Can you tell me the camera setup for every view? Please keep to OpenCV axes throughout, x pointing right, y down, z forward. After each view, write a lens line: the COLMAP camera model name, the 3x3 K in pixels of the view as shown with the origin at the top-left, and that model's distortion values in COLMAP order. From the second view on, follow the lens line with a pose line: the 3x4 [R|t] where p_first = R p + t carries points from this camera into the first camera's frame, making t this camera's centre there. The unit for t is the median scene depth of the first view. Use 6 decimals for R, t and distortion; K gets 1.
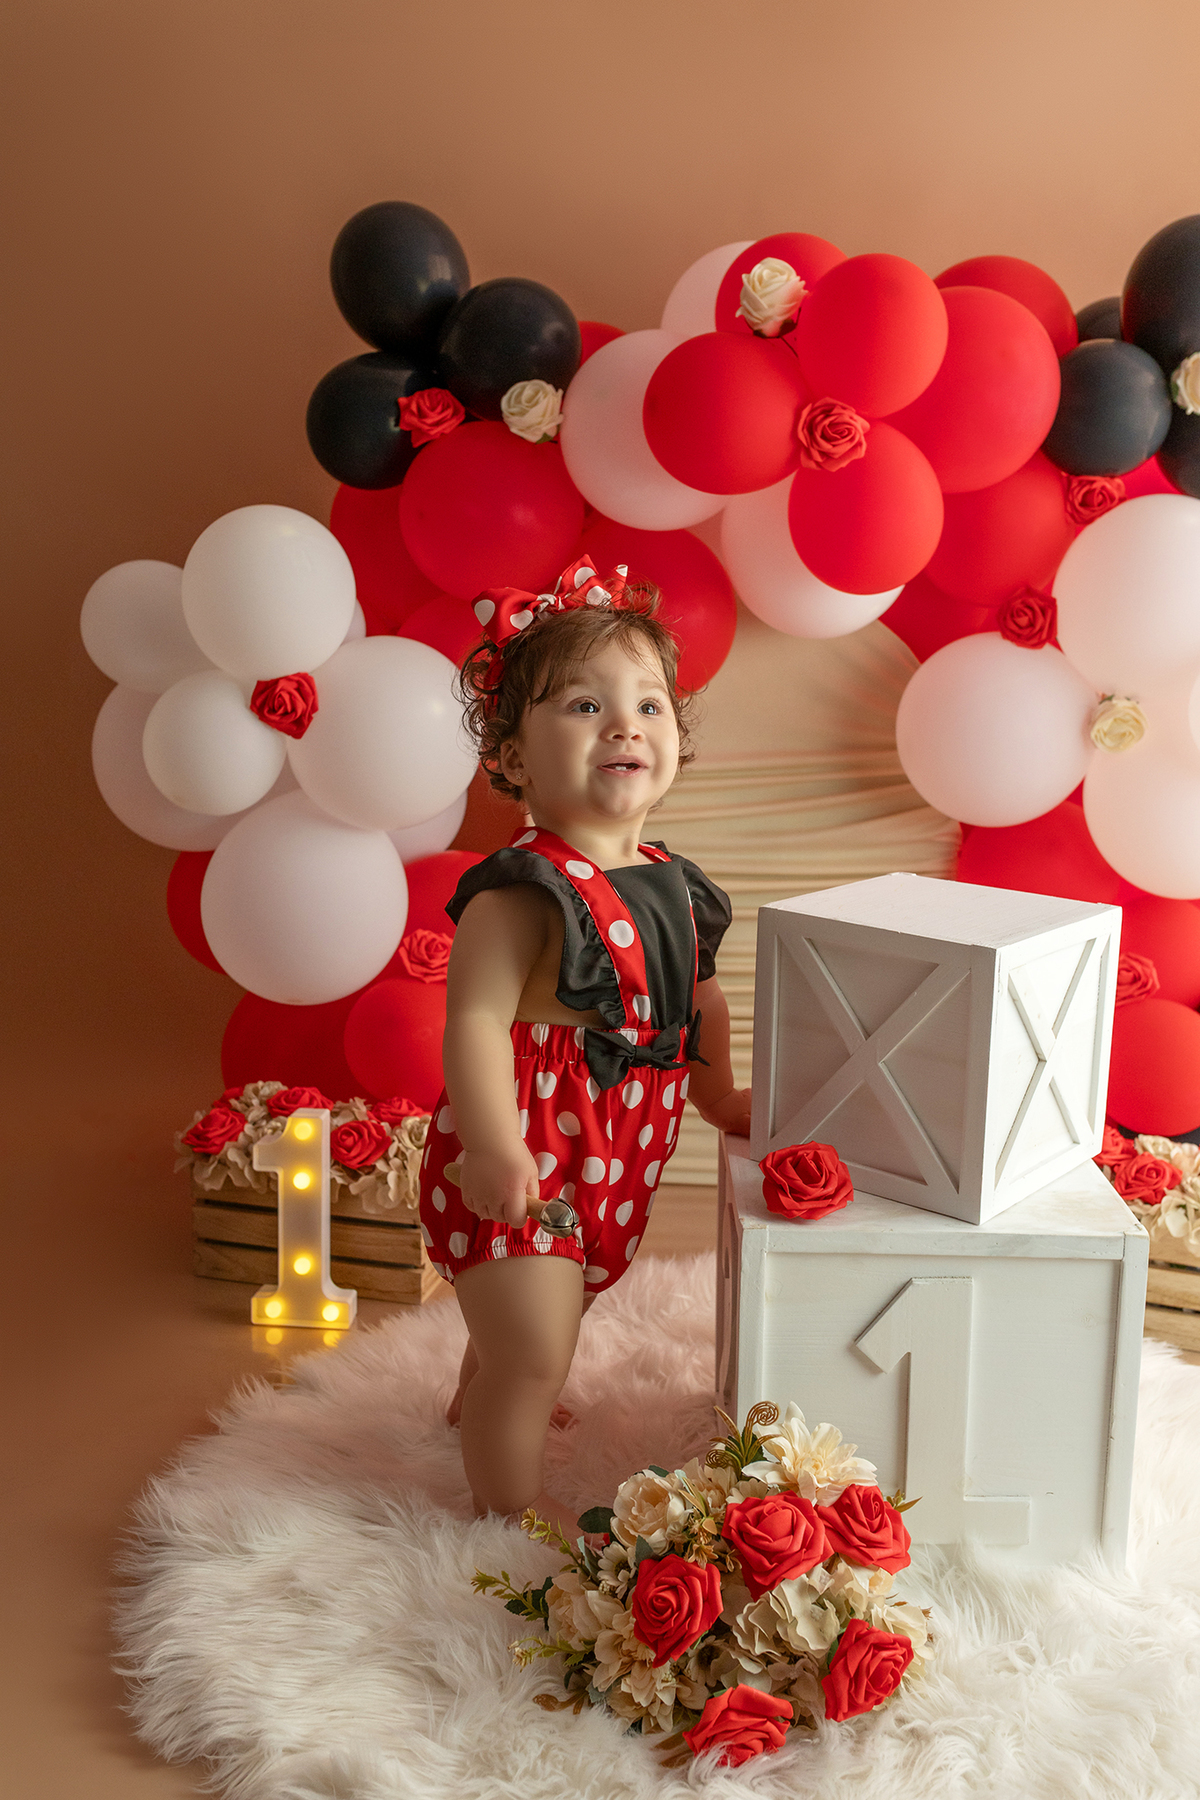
lens RADIAL K [[1796.5, 0, 617.5], [0, 1796.5, 891.9], [0, 0, 1]] dist [0.023778, 0.000000]
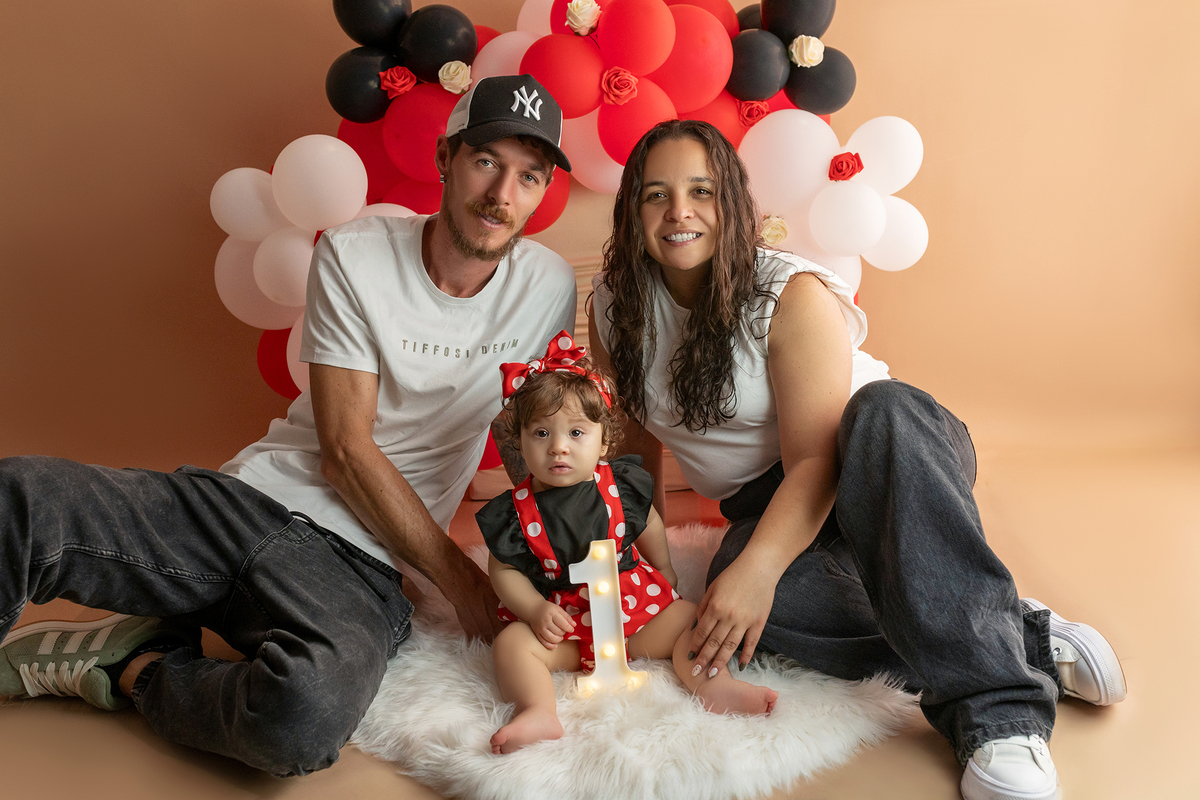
lens RADIAL K [[1197.7, 0, 605.7], [0, 1197.7, 394.9], [0, 0, 1]] dist [0.023778, 0.000000]
pose [[0.988972, -0.071161, 0.129890, -0.077948], [0.068607, 0.997354, 0.024039, 0.038984], [-0.131256, -0.014862, 0.991237, -0.246970]]
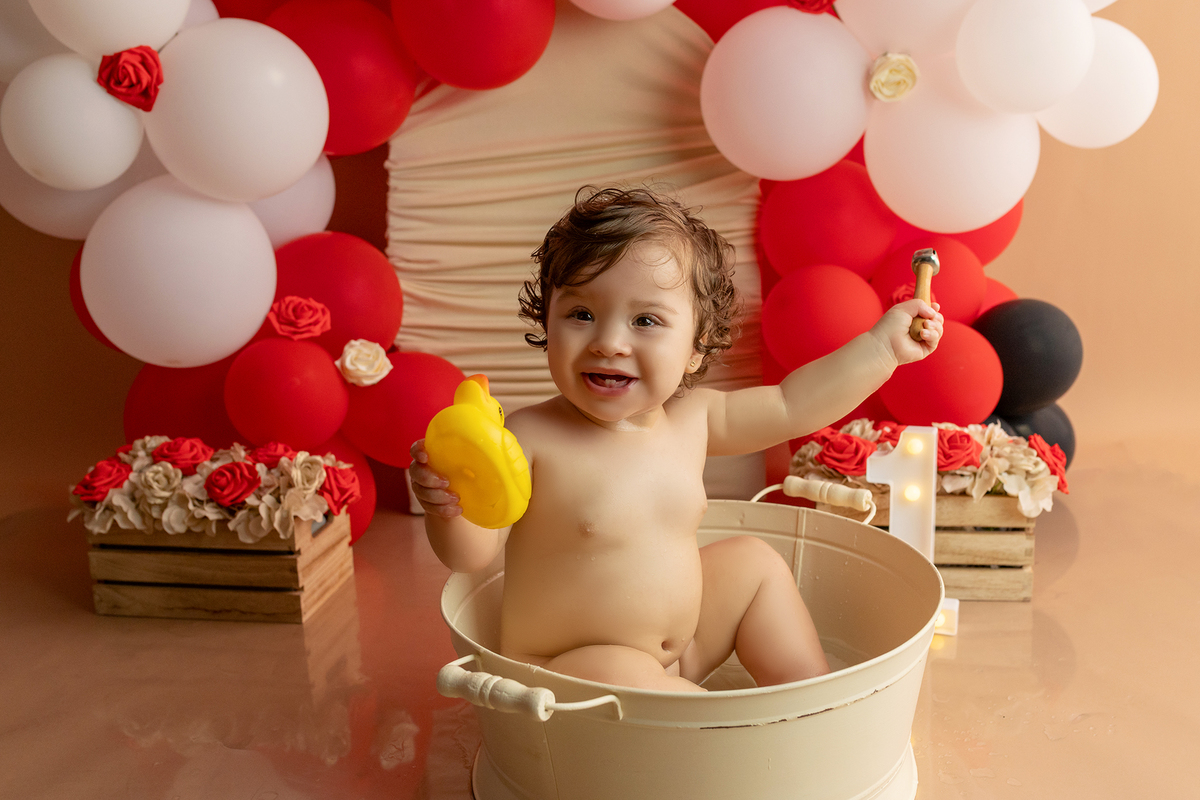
lens RADIAL K [[1197.7, 0, 604.8], [0, 1197.7, 410.3], [0, 0, 1]] dist [0.023778, 0.000000]
pose [[0.996658, -0.060998, 0.054340, 0.044326], [0.059297, 0.997715, 0.032390, 0.085002], [-0.056191, -0.029060, 0.997997, 0.254798]]
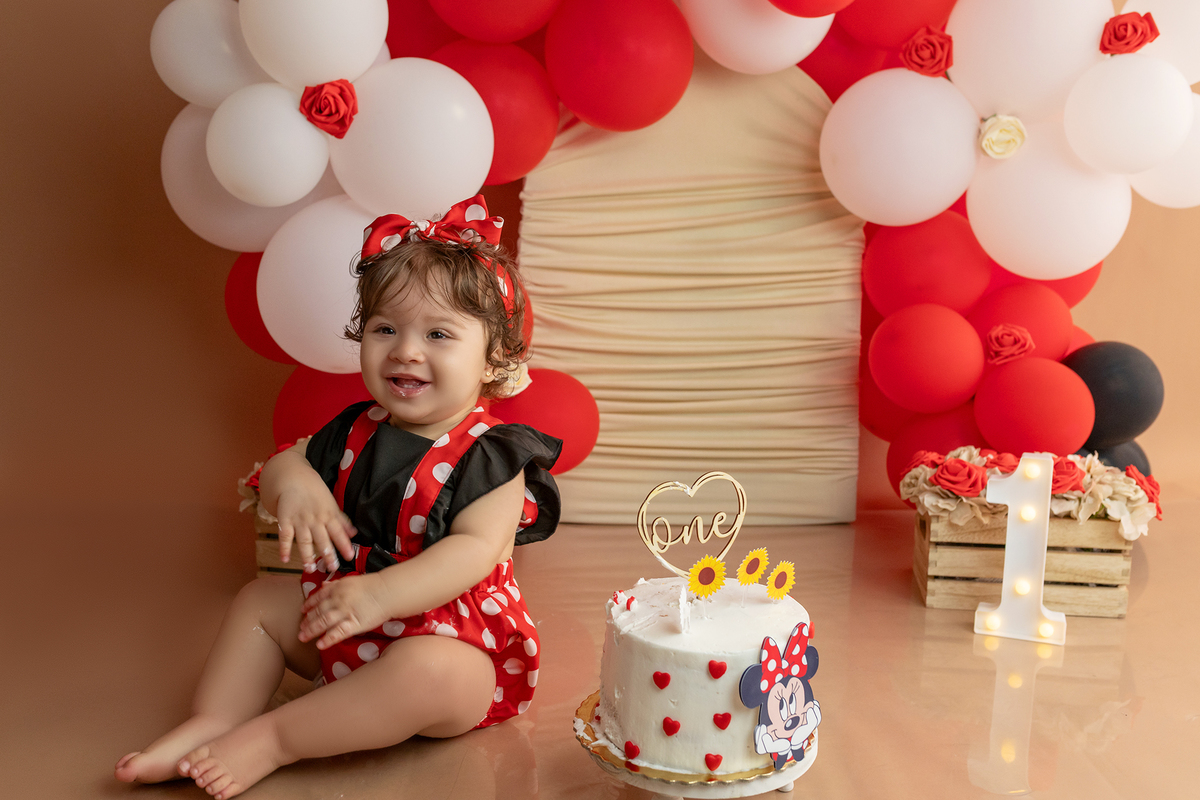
lens RADIAL K [[1197.7, 0, 598.6], [0, 1197.7, 407.3], [0, 0, 1]] dist [0.023778, 0.000000]
pose [[0.996454, -0.019472, 0.081861, -0.075596], [0.019606, 0.999807, -0.000839, 0.093773], [-0.081829, 0.002441, 0.996643, 0.197427]]
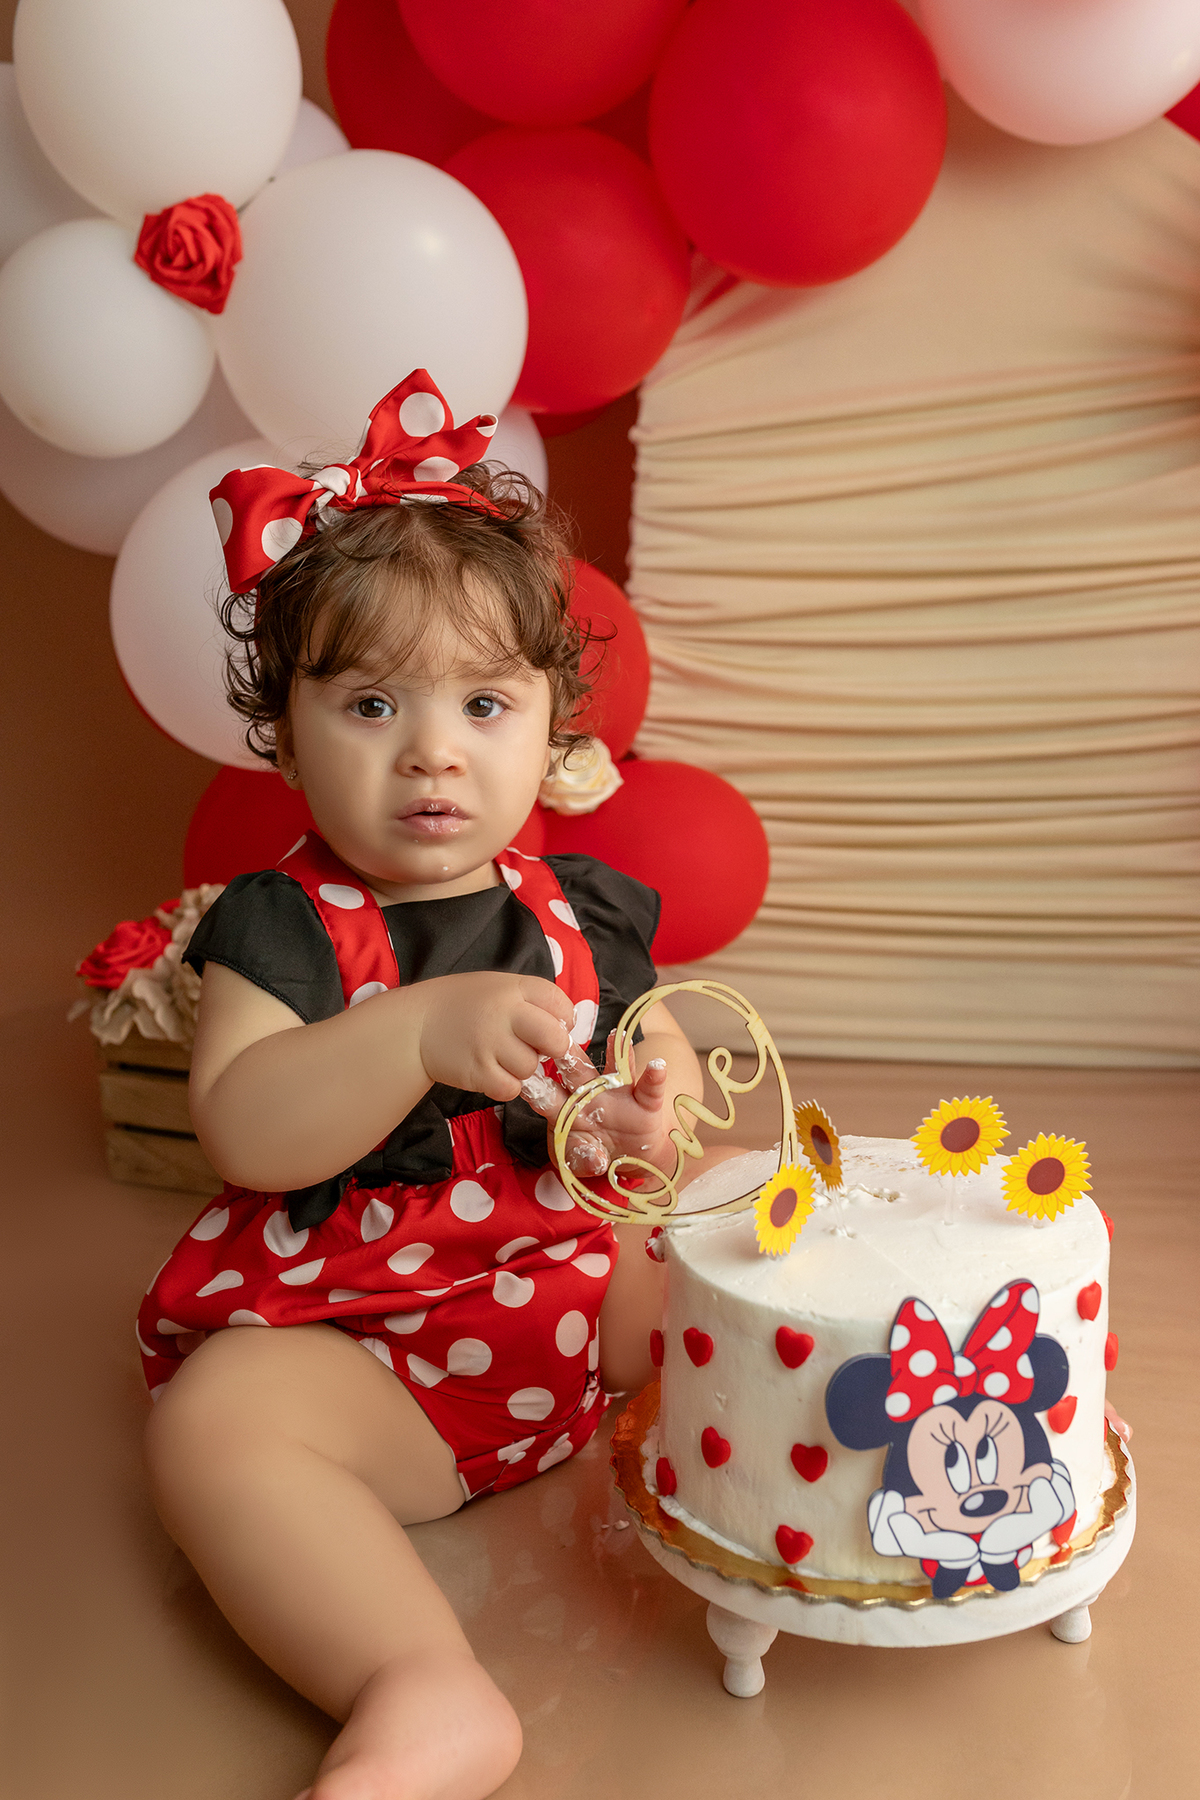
lens RADIAL K [[1796.5, 0, 620.1], [0, 1796.5, 928.2], [0, 0, 1]] dist [0.023778, 0.000000]
pose [[0.987898, -0.013959, -0.154479, 0.051257], [0.018709, 0.999394, 0.029340, 0.108469], [0.153976, -0.031875, 0.987560, 0.395409]]
